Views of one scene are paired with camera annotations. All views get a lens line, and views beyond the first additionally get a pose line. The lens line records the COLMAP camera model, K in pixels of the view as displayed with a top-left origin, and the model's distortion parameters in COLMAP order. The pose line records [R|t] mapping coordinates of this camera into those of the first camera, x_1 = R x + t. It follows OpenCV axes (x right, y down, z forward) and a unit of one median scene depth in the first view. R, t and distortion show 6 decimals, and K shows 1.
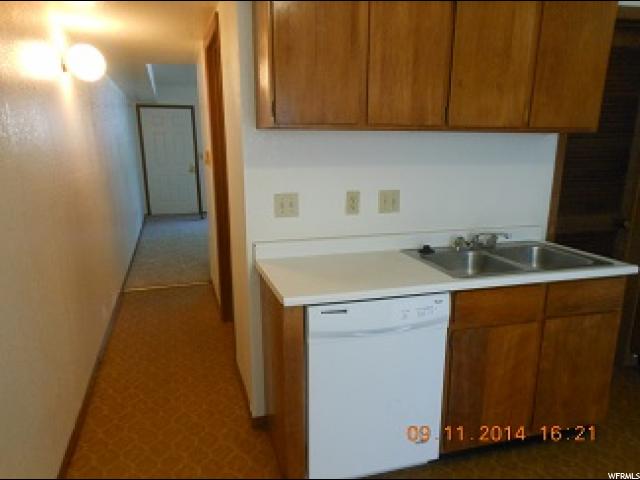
lens RADIAL K [[468.0, 0, 320.2], [0, 468.0, 241.6], [0, 0, 1]] dist [0.033828, -0.009845]
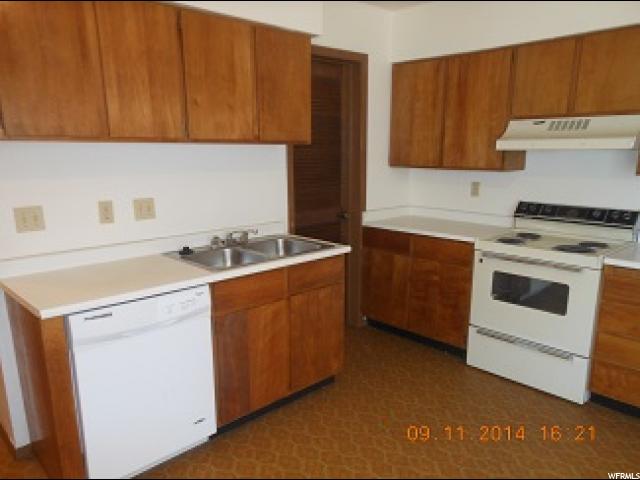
lens RADIAL K [[468.0, 0, 328.5], [0, 468.0, 254.5], [0, 0, 1]] dist [0.033828, -0.009845]
pose [[0.874112, -0.111313, 0.472797, -0.002124], [0.103853, 0.993708, 0.041949, 0.015906], [-0.474492, 0.012433, 0.880172, -0.134178]]
